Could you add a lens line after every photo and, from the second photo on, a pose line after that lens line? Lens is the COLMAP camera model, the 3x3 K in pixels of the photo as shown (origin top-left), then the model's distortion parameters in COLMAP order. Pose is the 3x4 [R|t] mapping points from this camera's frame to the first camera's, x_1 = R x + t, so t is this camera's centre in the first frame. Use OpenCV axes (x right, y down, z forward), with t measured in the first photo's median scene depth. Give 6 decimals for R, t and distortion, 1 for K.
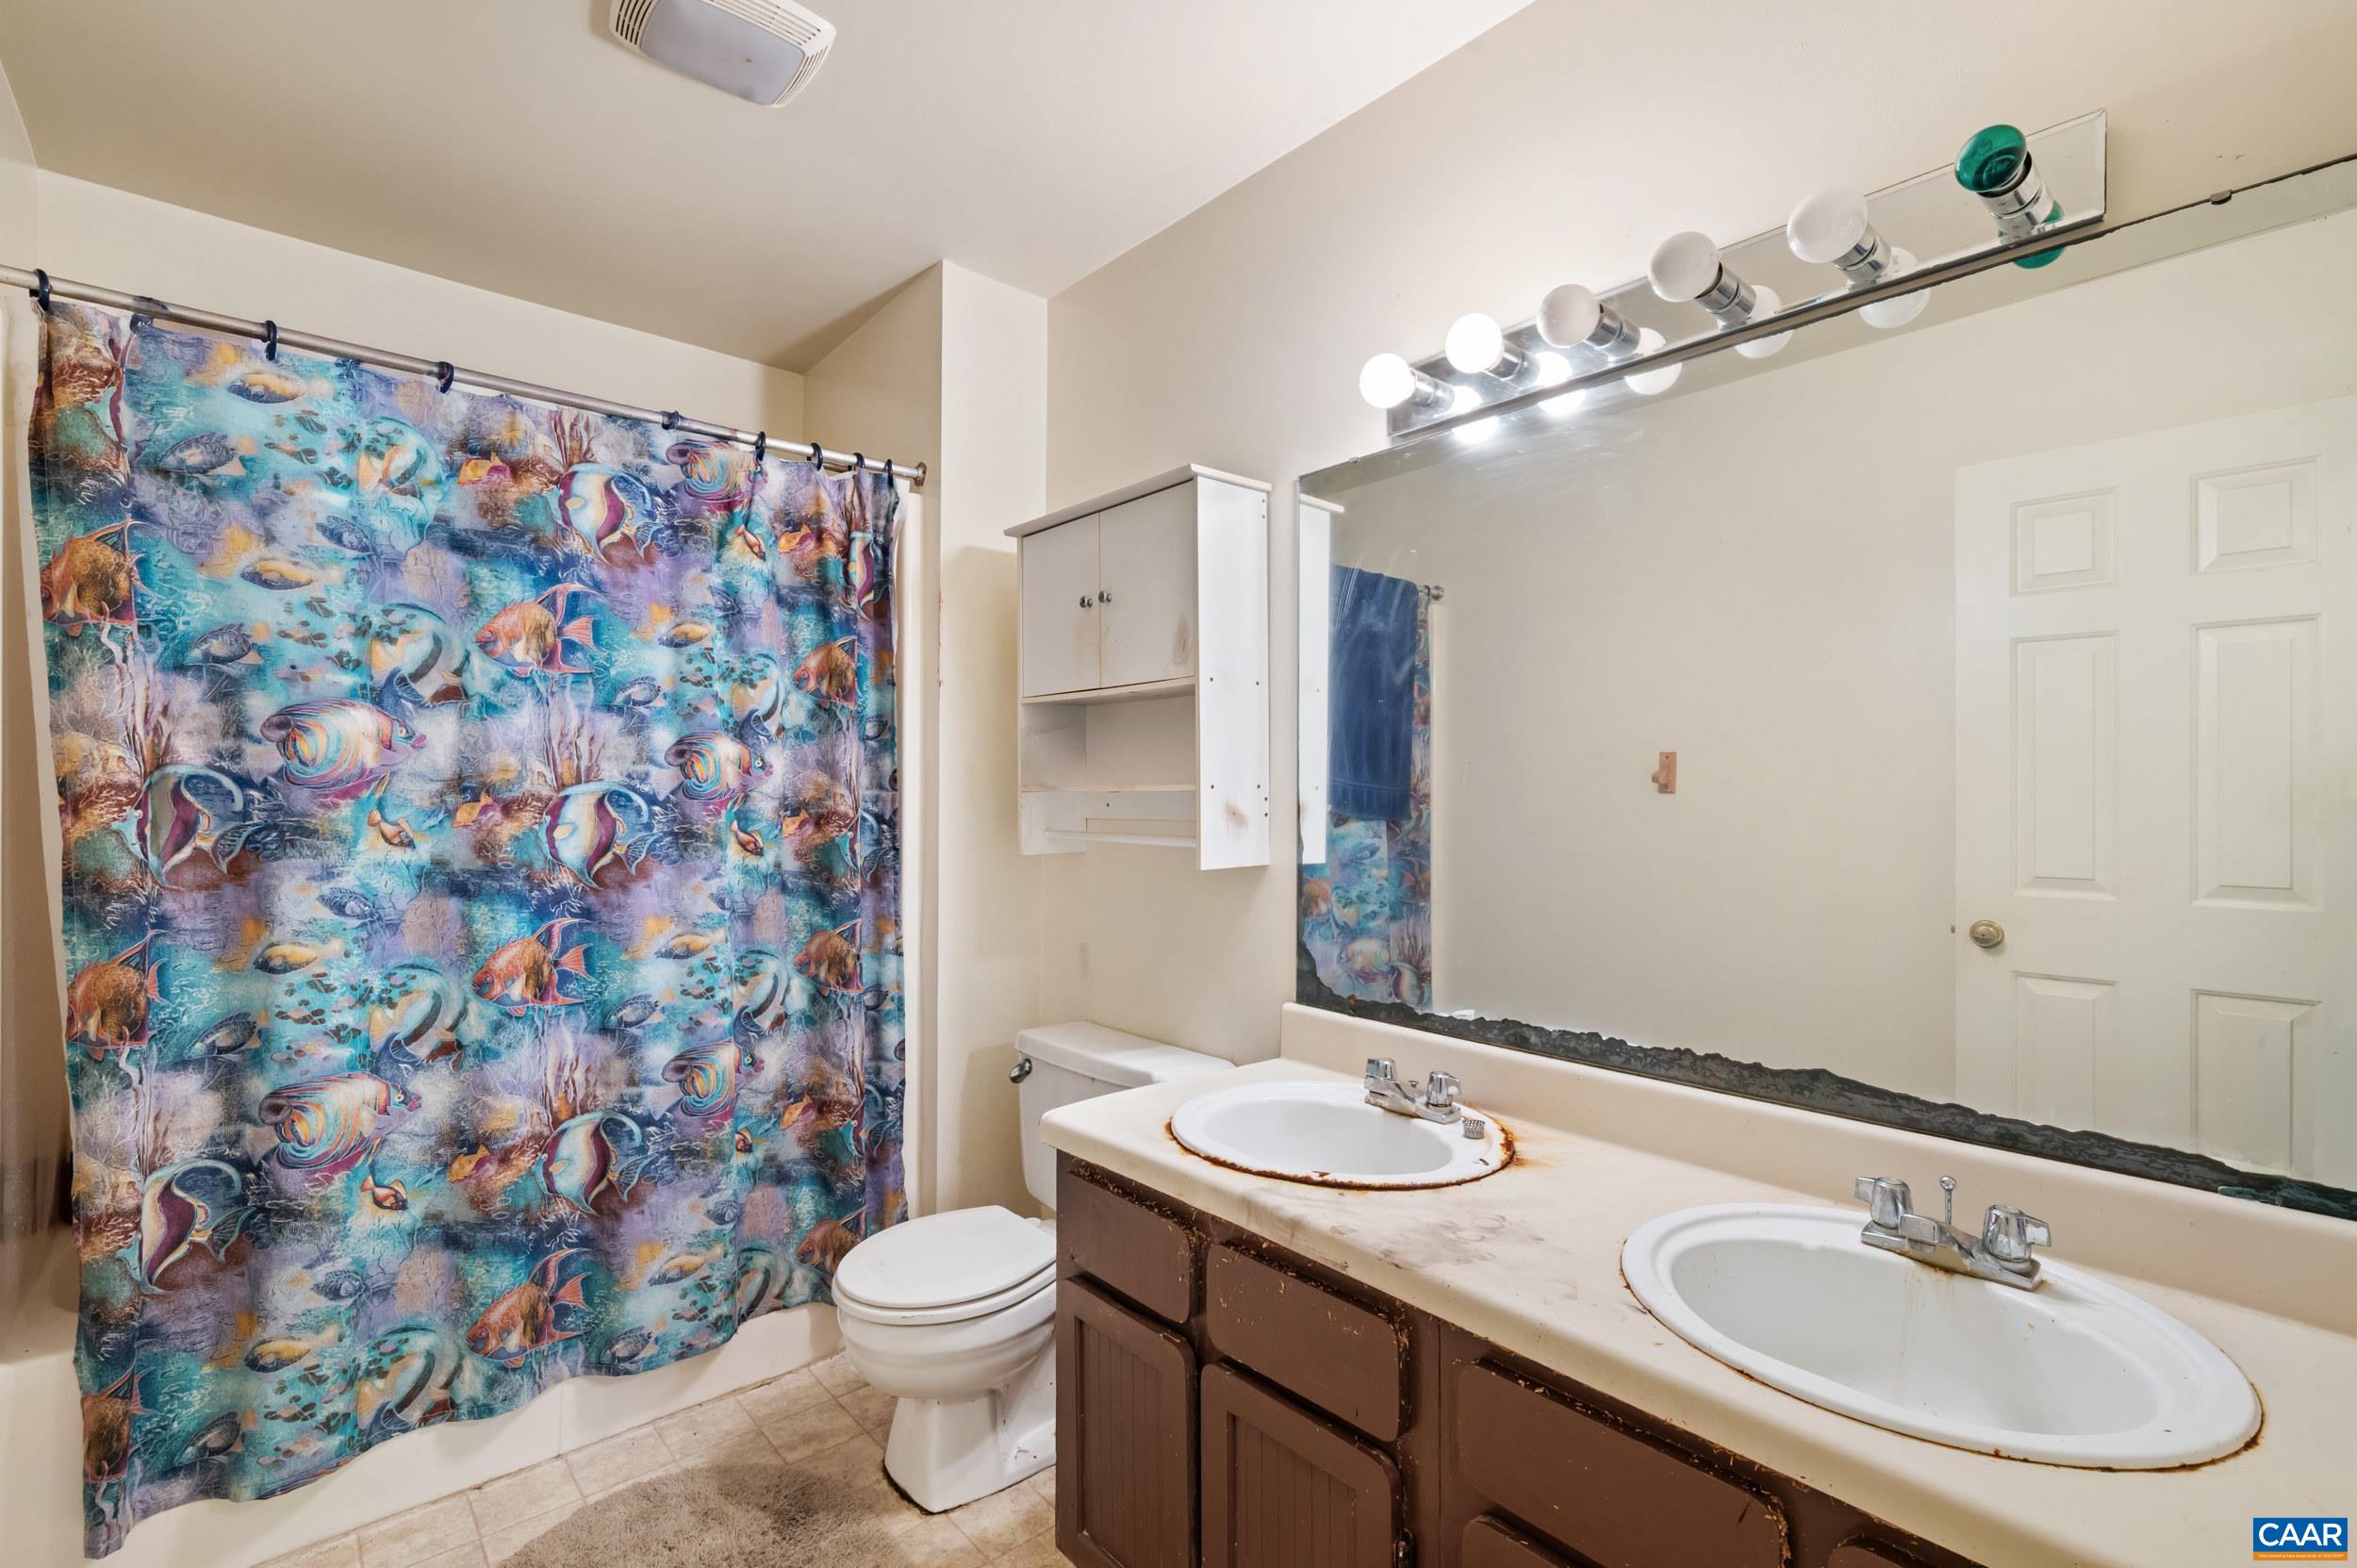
lens RADIAL K [[1065.2, 0, 1190.4], [0, 1065.2, 786.6], [0, 0, 1]] dist [0.002150, 0.000828]
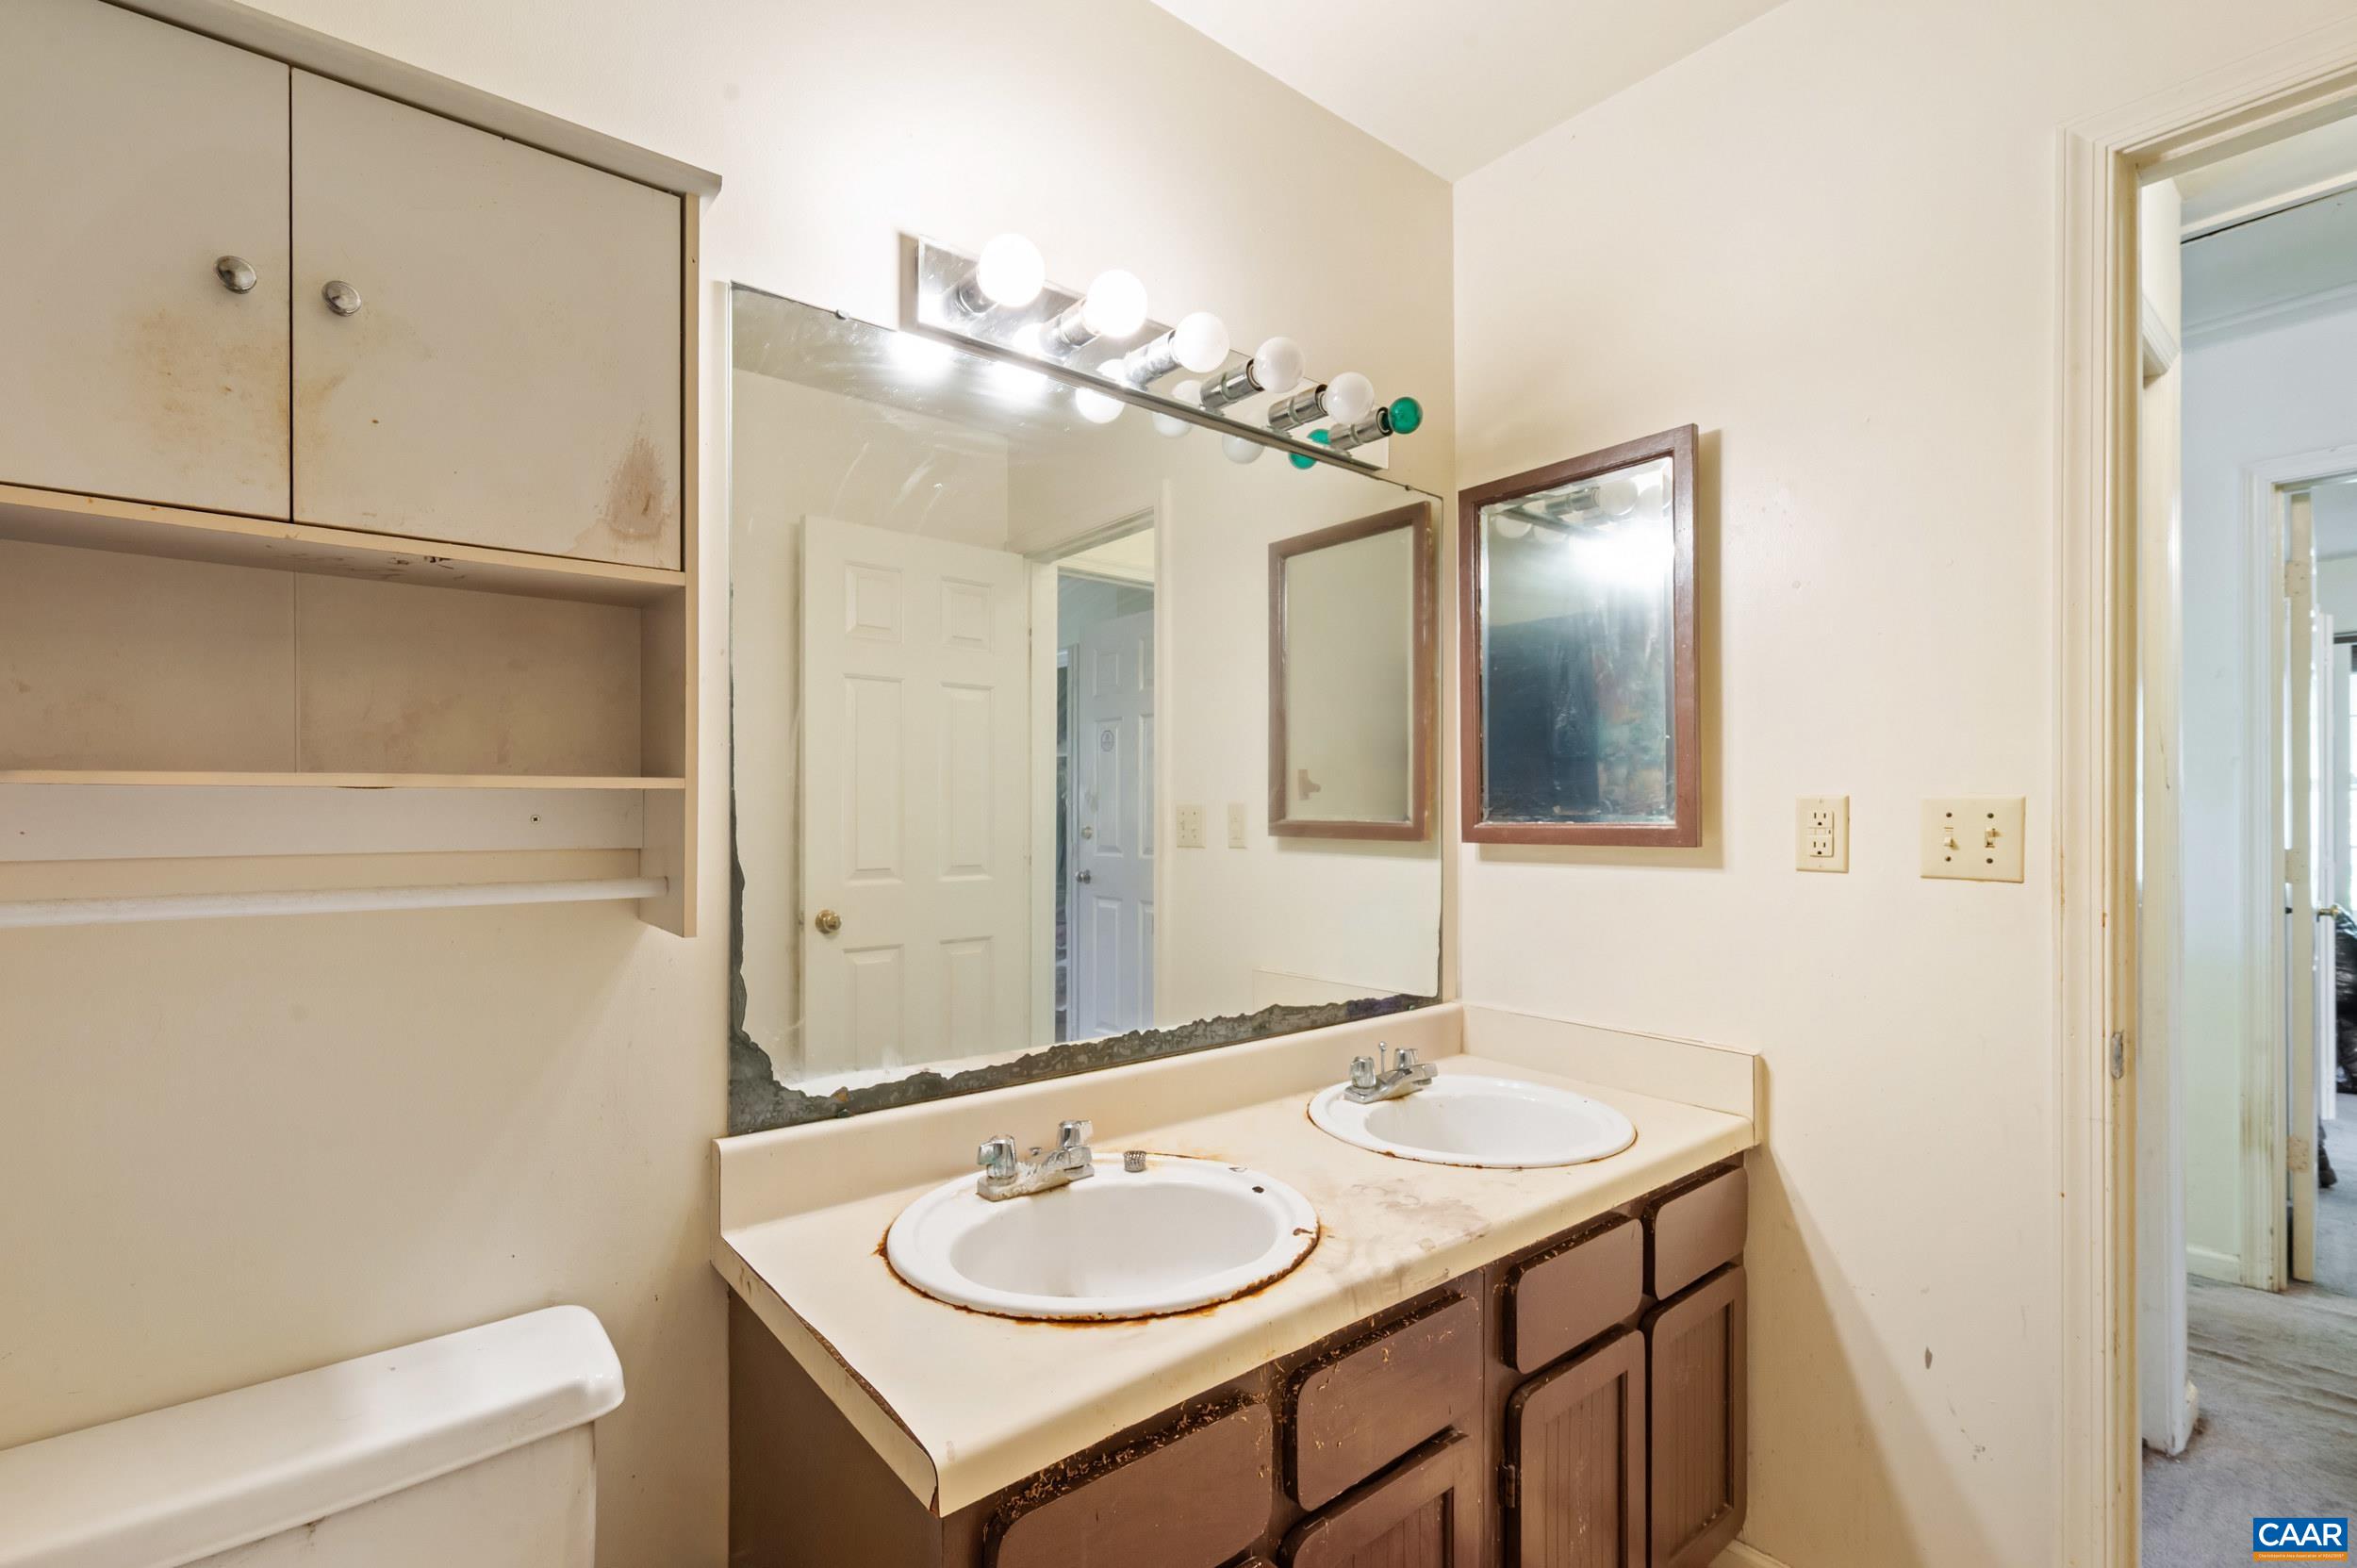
lens RADIAL K [[1065.2, 0, 1172.2], [0, 1065.2, 805.8], [0, 0, 1]] dist [0.002150, 0.000828]
pose [[0.039591, -0.000335, 0.999216, -0.702198], [-0.008577, 0.999963, 0.000675, 0.013986], [-0.999179, -0.008597, 0.039587, 1.002804]]
